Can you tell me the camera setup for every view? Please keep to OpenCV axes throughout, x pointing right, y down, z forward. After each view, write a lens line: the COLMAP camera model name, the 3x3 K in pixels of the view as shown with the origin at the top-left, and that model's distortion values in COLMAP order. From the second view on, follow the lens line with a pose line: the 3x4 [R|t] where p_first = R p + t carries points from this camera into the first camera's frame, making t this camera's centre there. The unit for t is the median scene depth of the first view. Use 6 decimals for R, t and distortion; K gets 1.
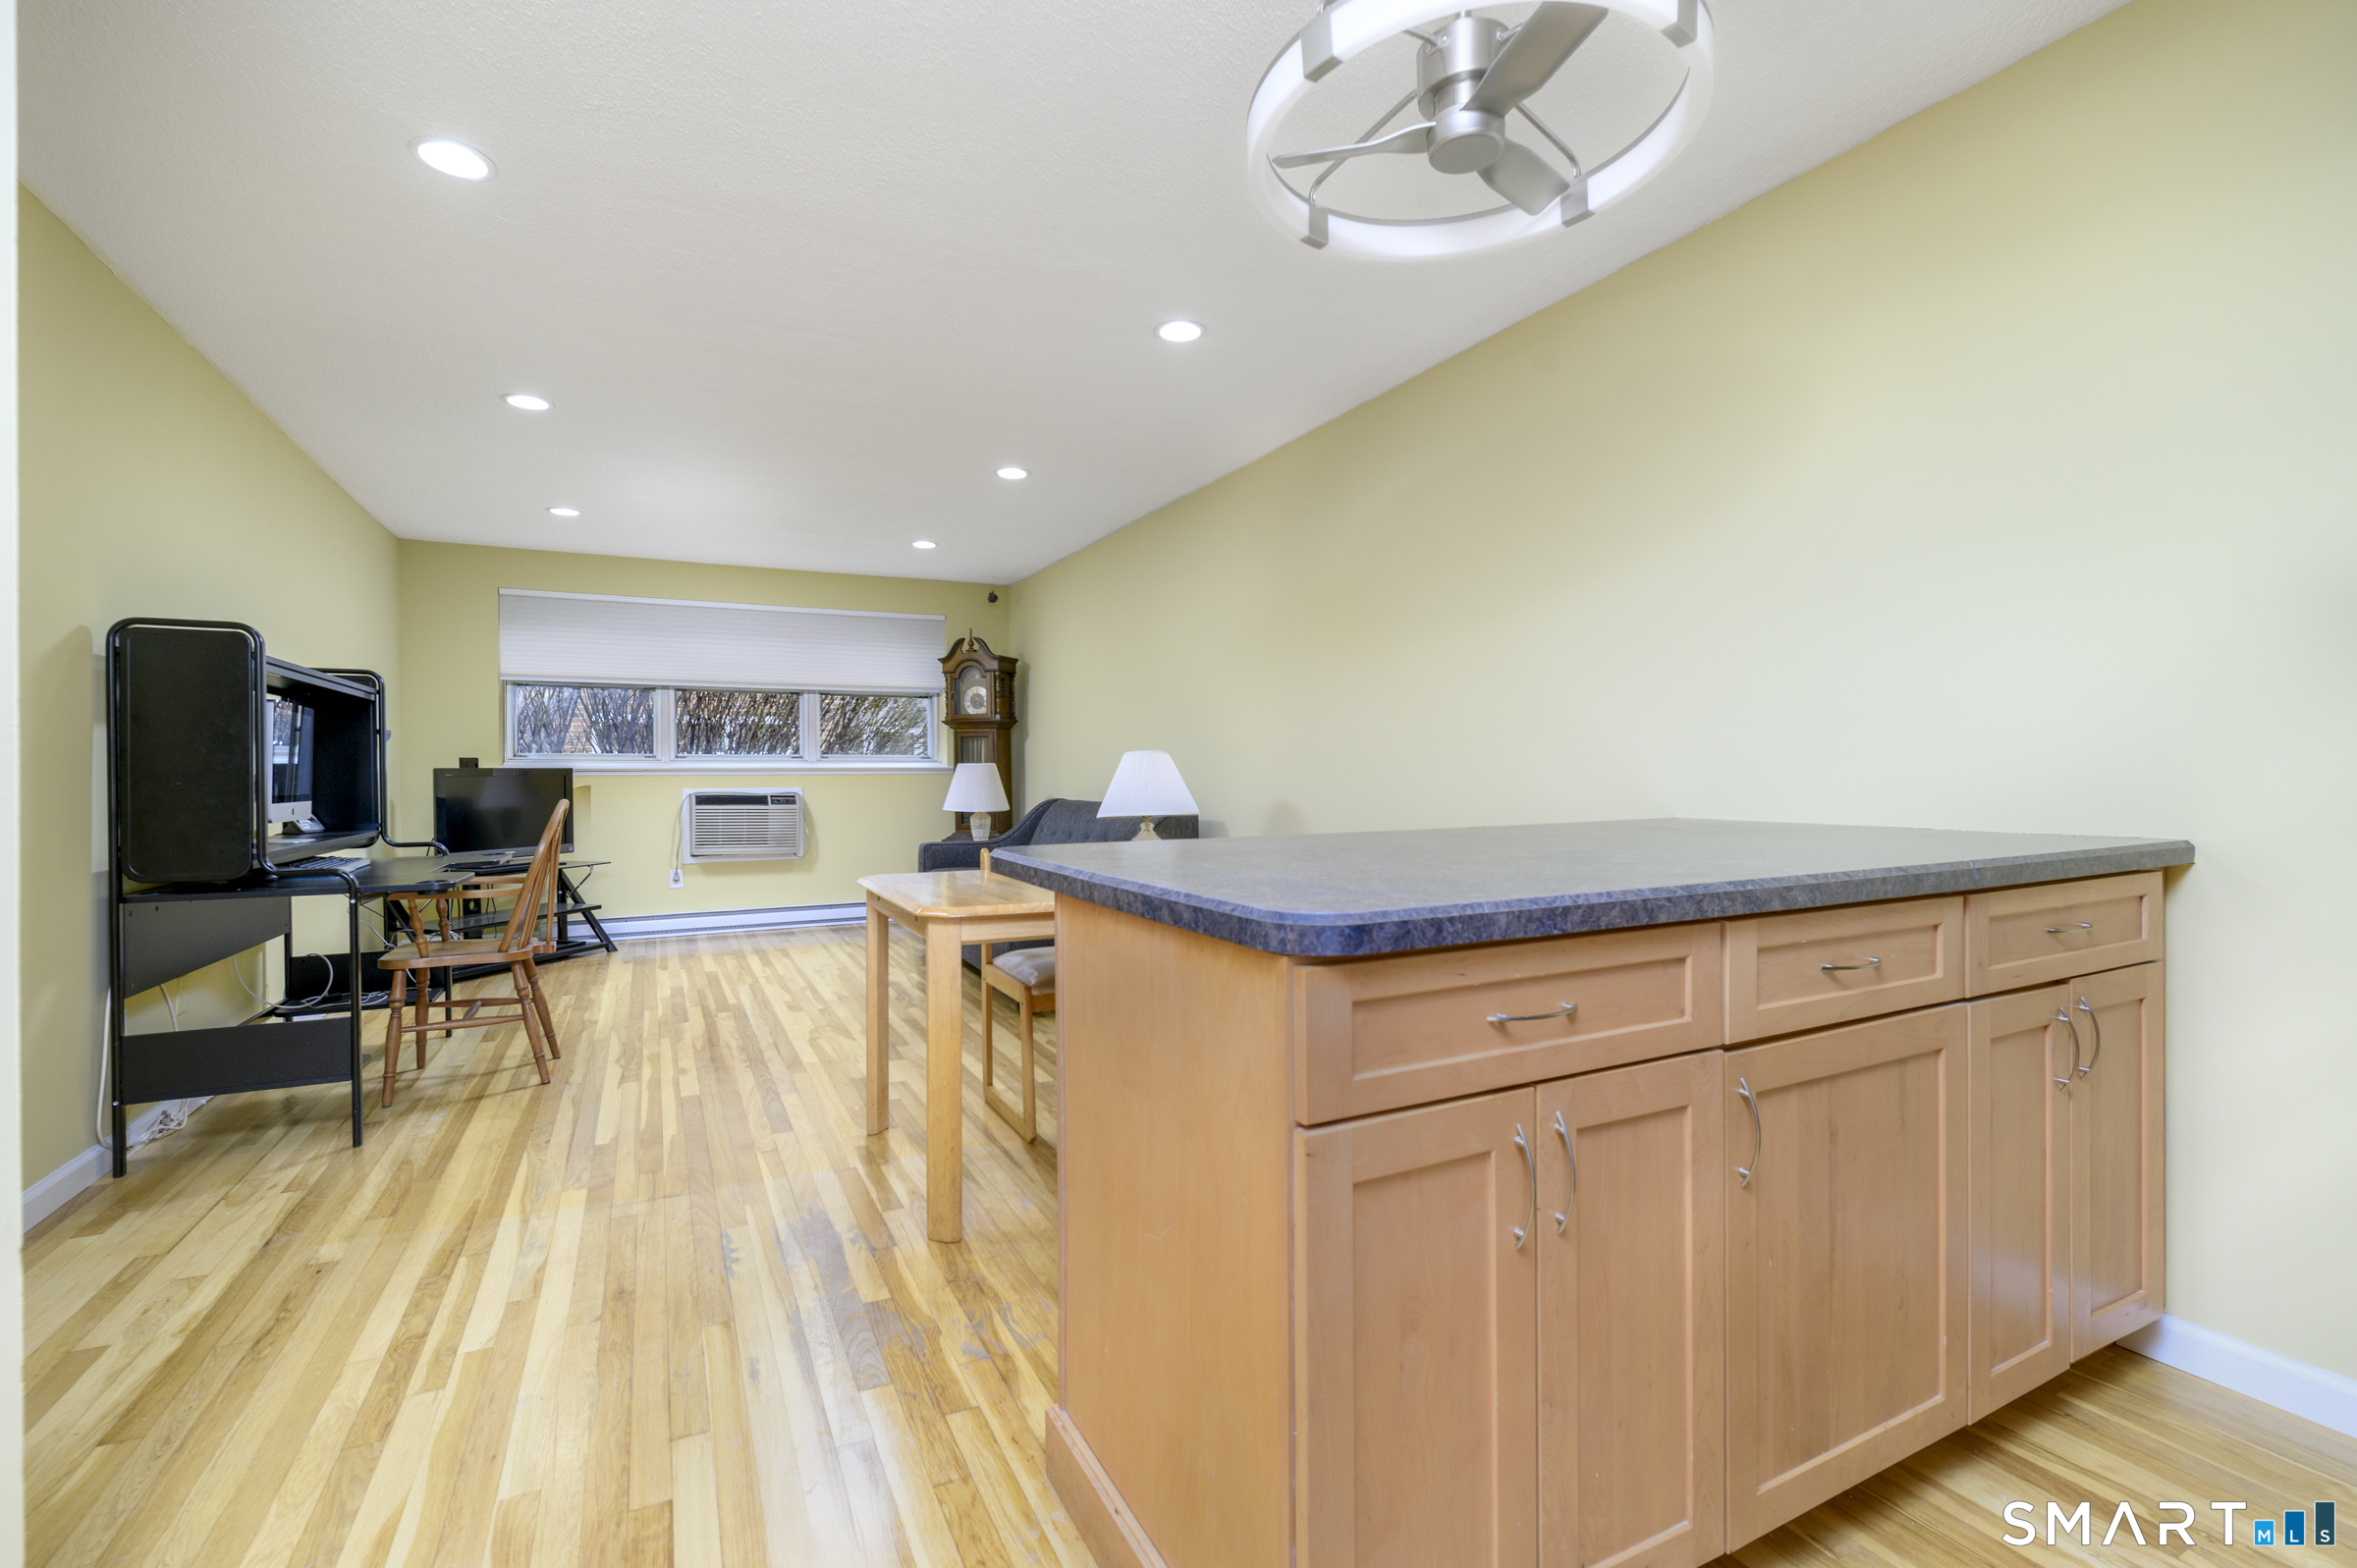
lens RADIAL K [[1028.4, 0, 1166.9], [0, 1028.4, 770.0], [0, 0, 1]] dist [0.000763, -0.001381]
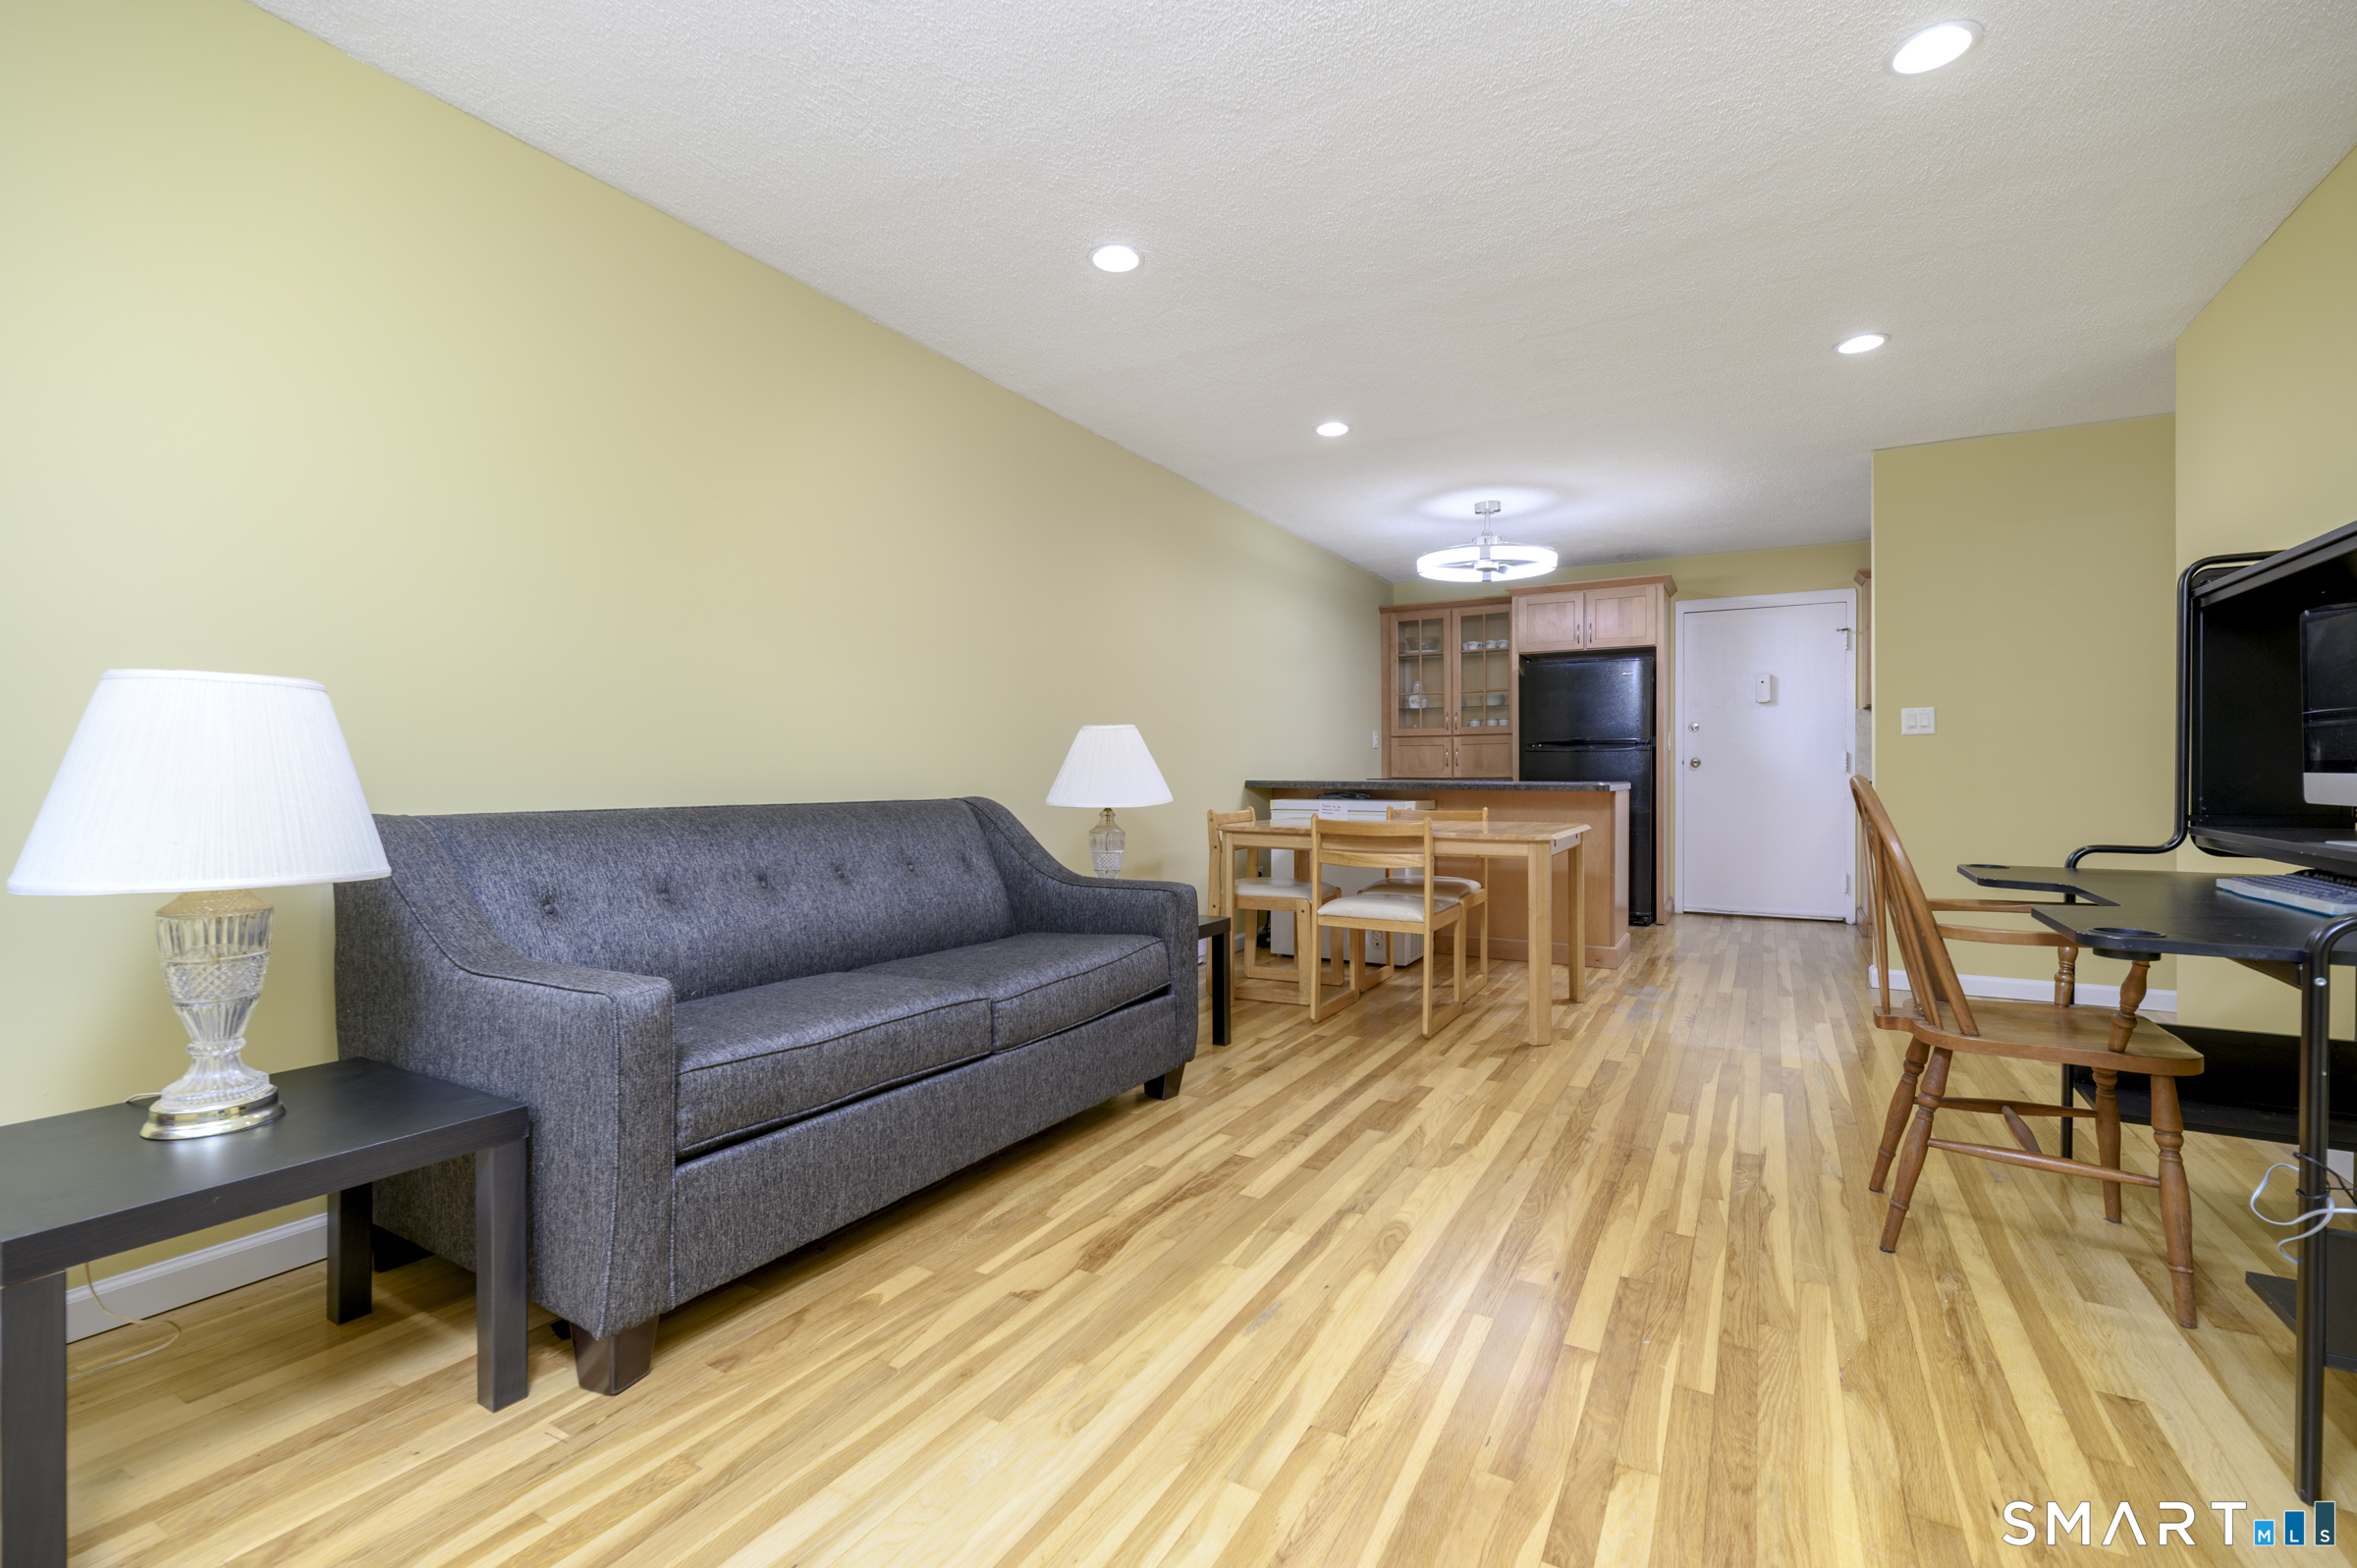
lens RADIAL K [[1028.4, 0, 1165.3], [0, 1028.4, 778.2], [0, 0, 1]] dist [0.000763, -0.001381]
pose [[-0.546144, 0.000641, 0.837691, -0.830340], [0.001658, 0.999999, 0.000316, 0.027717], [-0.837689, 0.001562, -0.546145, 1.598226]]
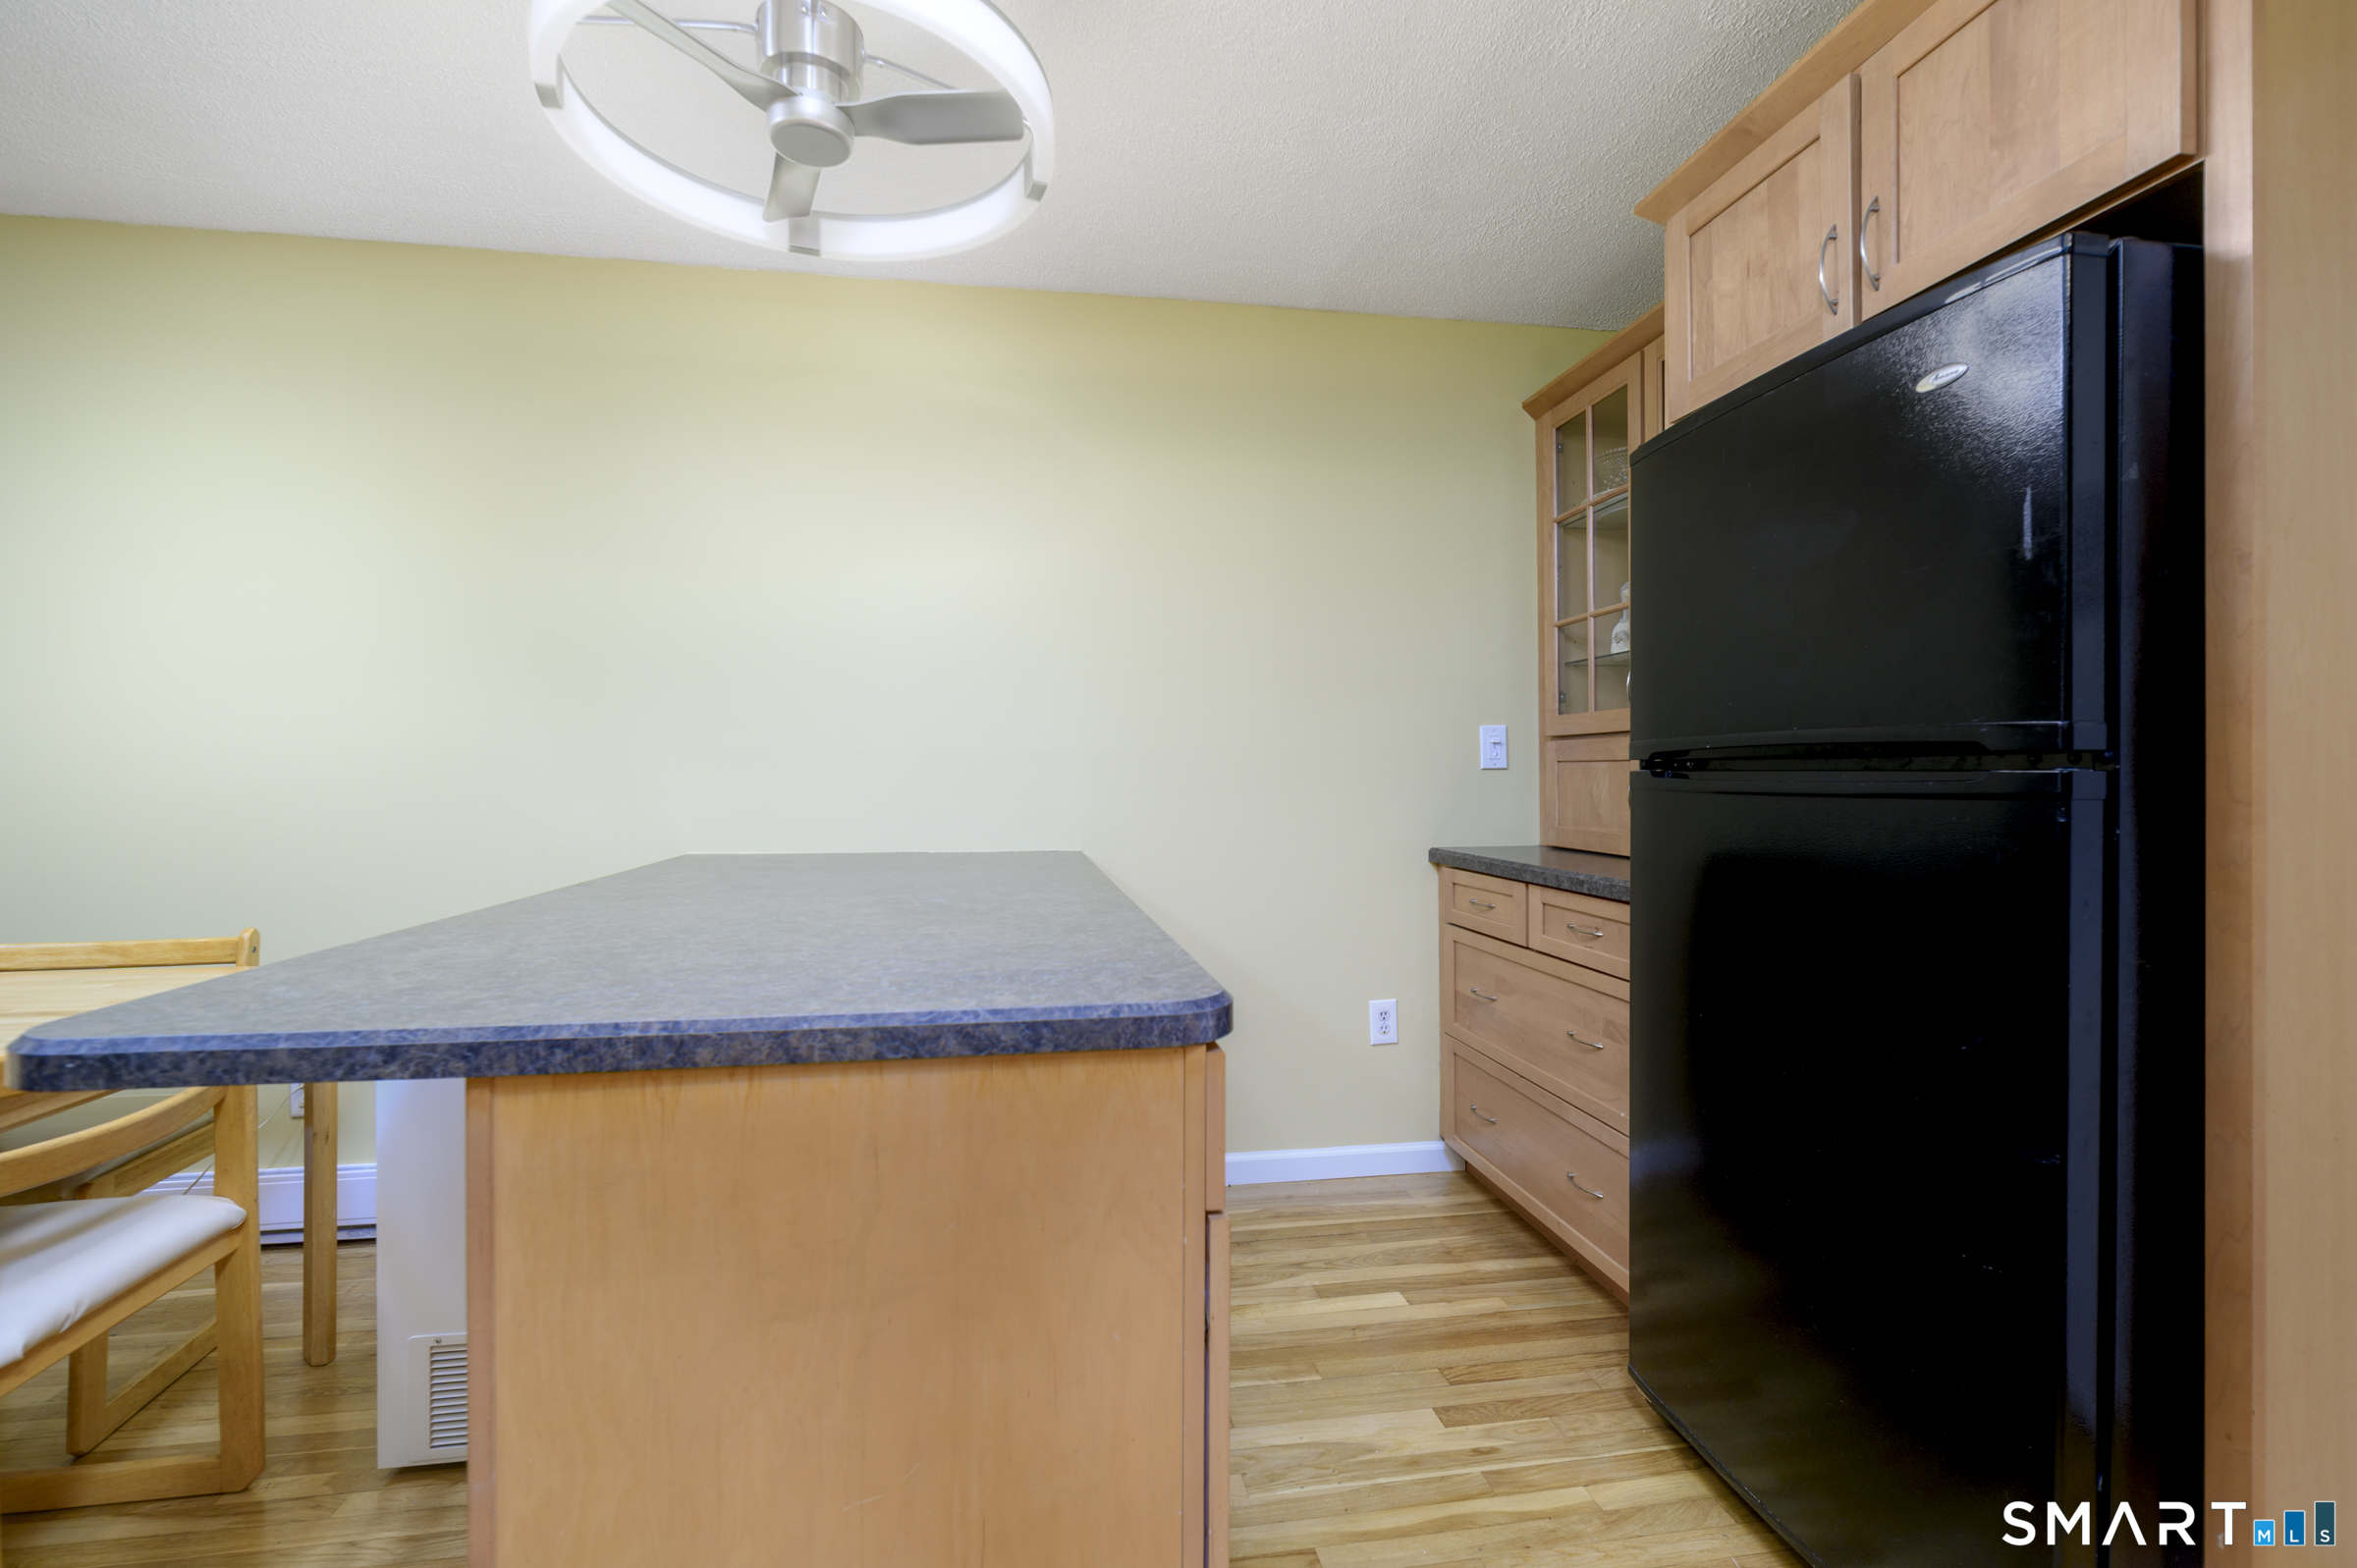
lens RADIAL K [[1028.4, 0, 1165.1], [0, 1028.4, 782.2], [0, 0, 1]] dist [0.000763, -0.001381]
pose [[0.299152, 0.002893, 0.954201, -0.208479], [-0.003624, 0.999992, -0.001896, -0.016499], [-0.954199, -0.002891, 0.299160, 0.188521]]
